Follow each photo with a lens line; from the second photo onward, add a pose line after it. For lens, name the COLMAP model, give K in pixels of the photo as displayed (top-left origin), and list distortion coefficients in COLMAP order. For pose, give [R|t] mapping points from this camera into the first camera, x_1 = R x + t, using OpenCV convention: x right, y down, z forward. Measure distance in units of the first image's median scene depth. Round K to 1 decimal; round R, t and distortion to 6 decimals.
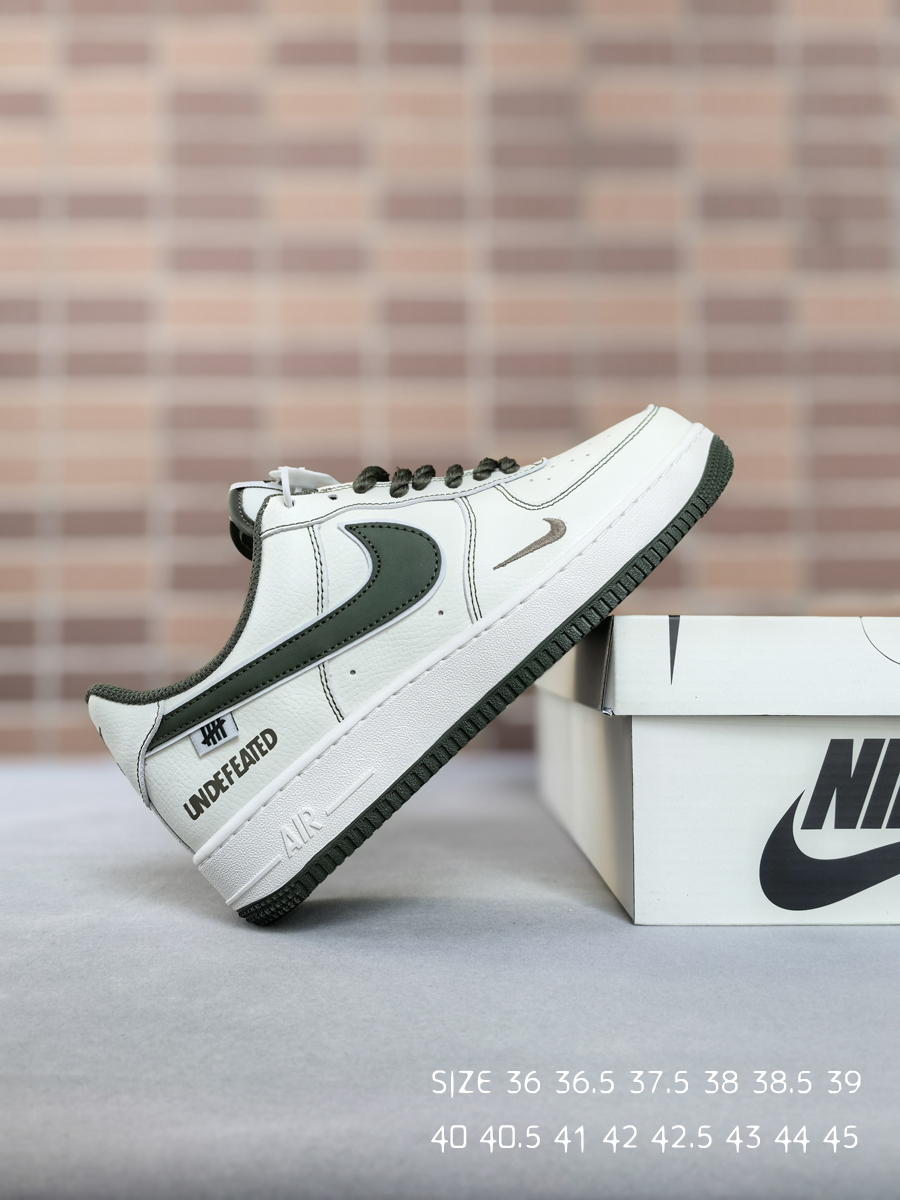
lens RADIAL K [[946.5, 0, 450.0], [0, 946.5, 600.0], [0, 0, 1]] dist [-0.001399, -0.003160]
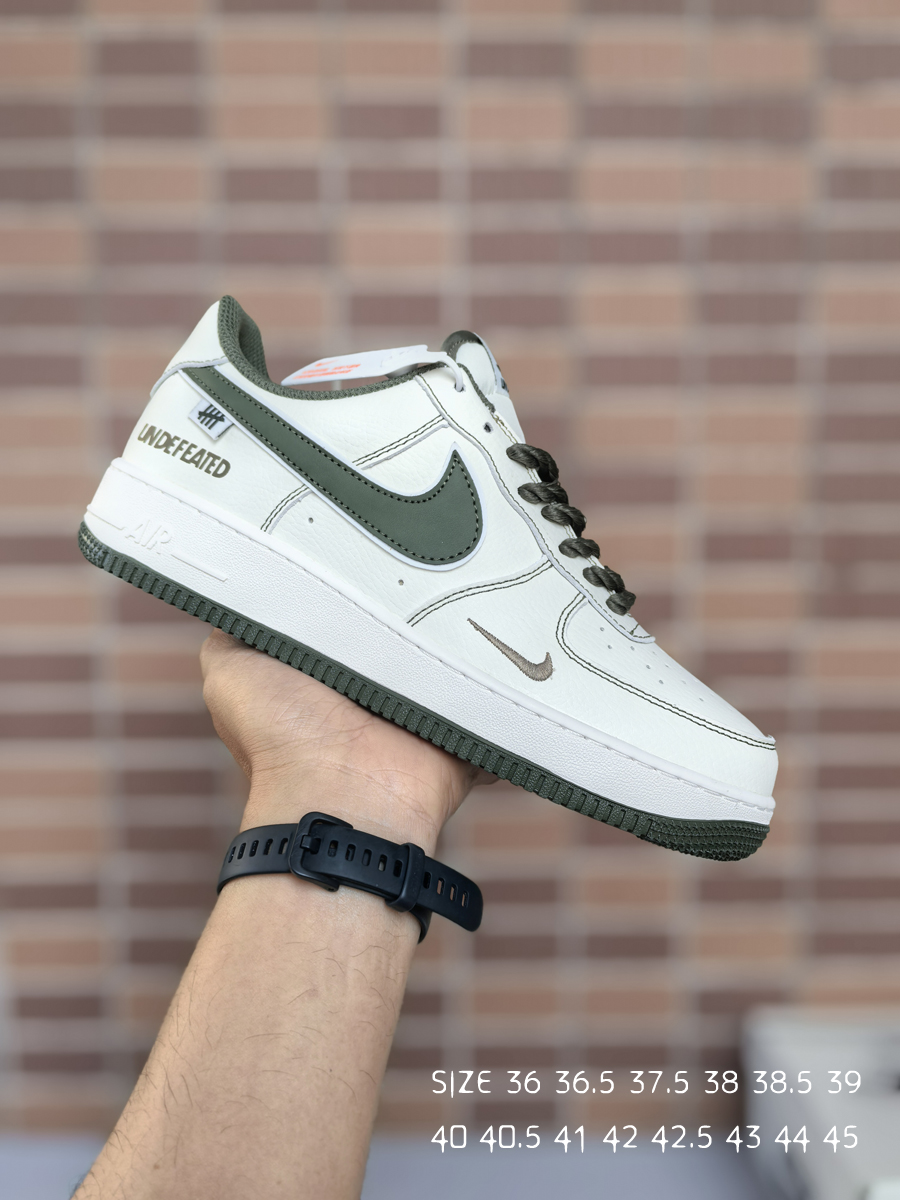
lens RADIAL K [[965.0, 0, 448.3], [0, 965.0, 605.8], [0, 0, 1]] dist [-0.001736, -0.007890]
pose [[0.339052, 0.917001, -0.210125, 0.221530], [-0.888319, 0.385597, 0.249407, -0.249797], [0.309730, 0.102096, 0.945327, 0.143570]]
